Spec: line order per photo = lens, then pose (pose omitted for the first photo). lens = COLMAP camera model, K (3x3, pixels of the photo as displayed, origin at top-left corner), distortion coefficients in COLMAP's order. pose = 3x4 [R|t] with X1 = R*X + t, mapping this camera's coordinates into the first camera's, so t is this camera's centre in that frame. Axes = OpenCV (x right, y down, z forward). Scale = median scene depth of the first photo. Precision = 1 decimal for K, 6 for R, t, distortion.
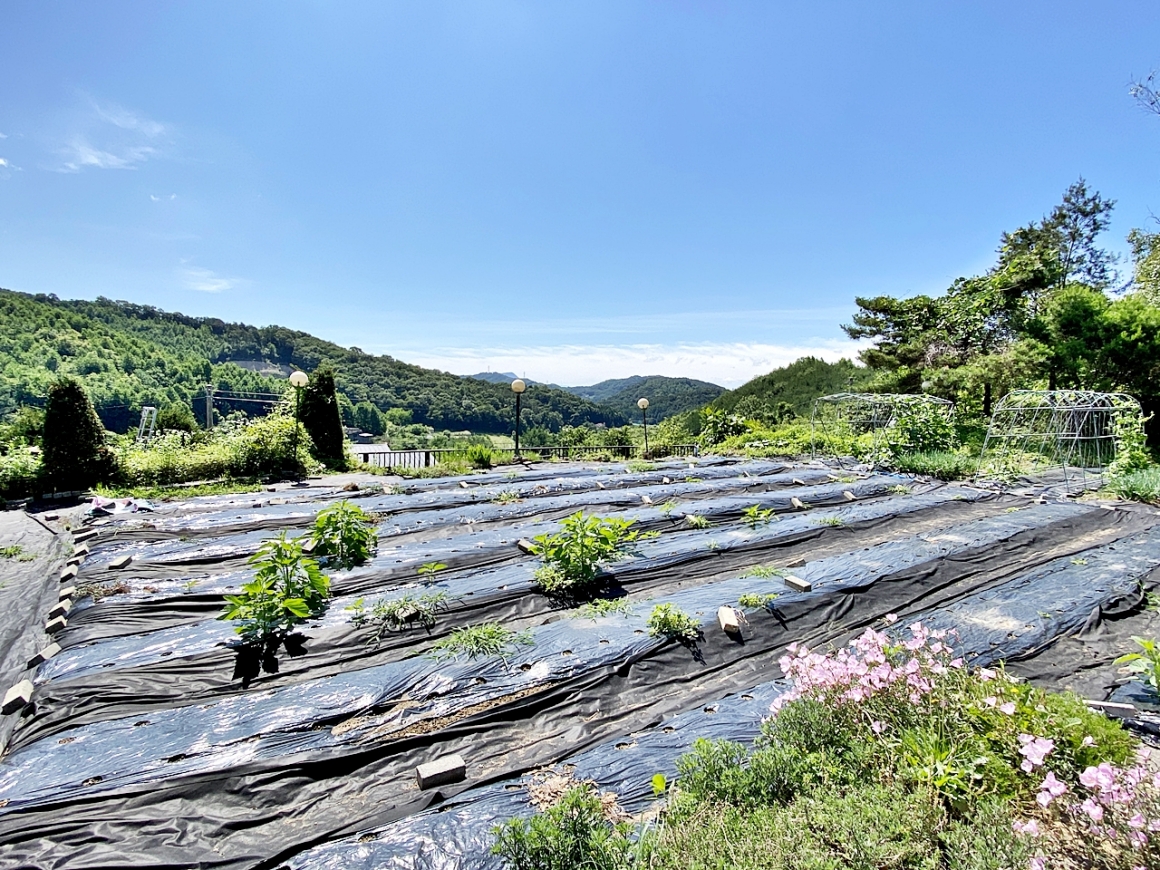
lens RADIAL K [[581.0, 0, 580.0], [0, 581.0, 435.0], [0, 0, 1]] dist [0.032351, -0.033866]
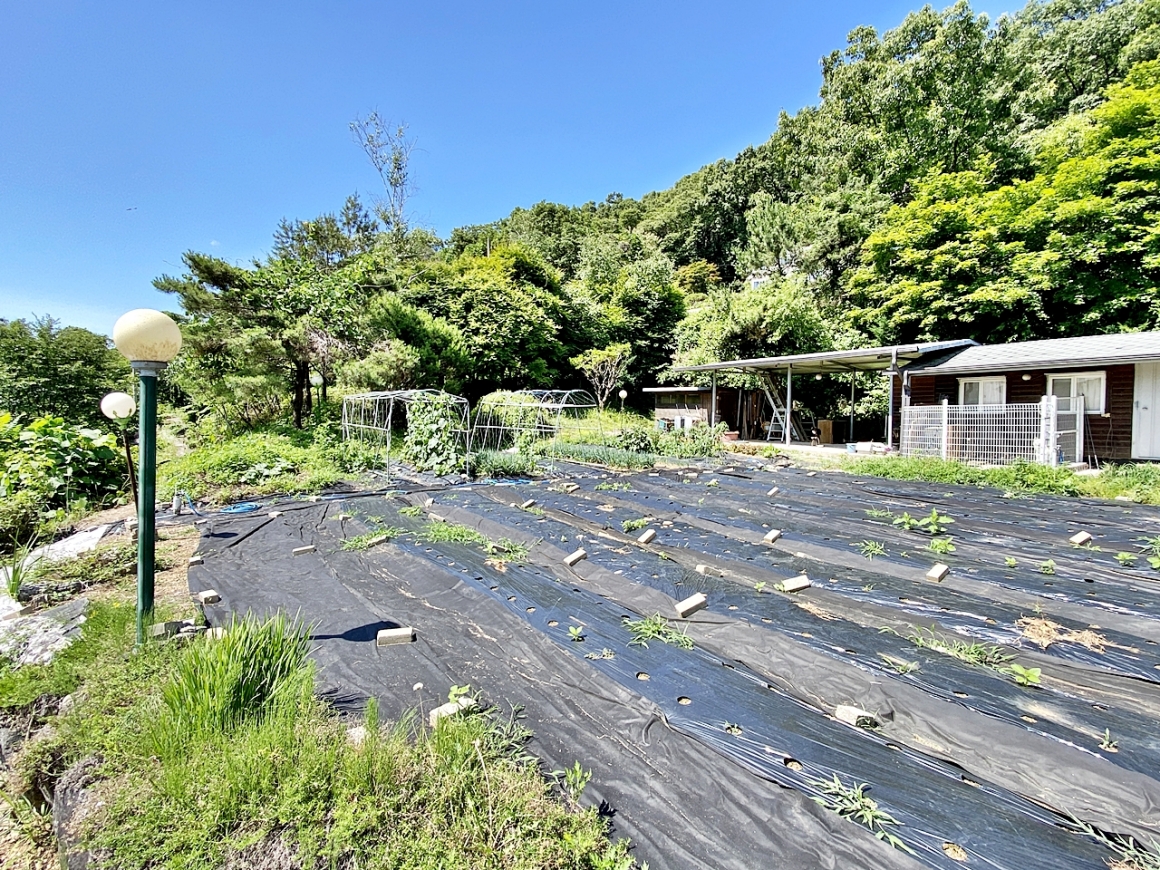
lens RADIAL K [[575.4, 0, 587.1], [0, 575.4, 440.9], [0, 0, 1]] dist [0.028087, -0.023752]
pose [[0.042787, -0.069297, 0.996678, -0.208107], [0.061729, 0.995869, 0.066591, -0.025216], [-0.997175, 0.058674, 0.046888, 0.499065]]
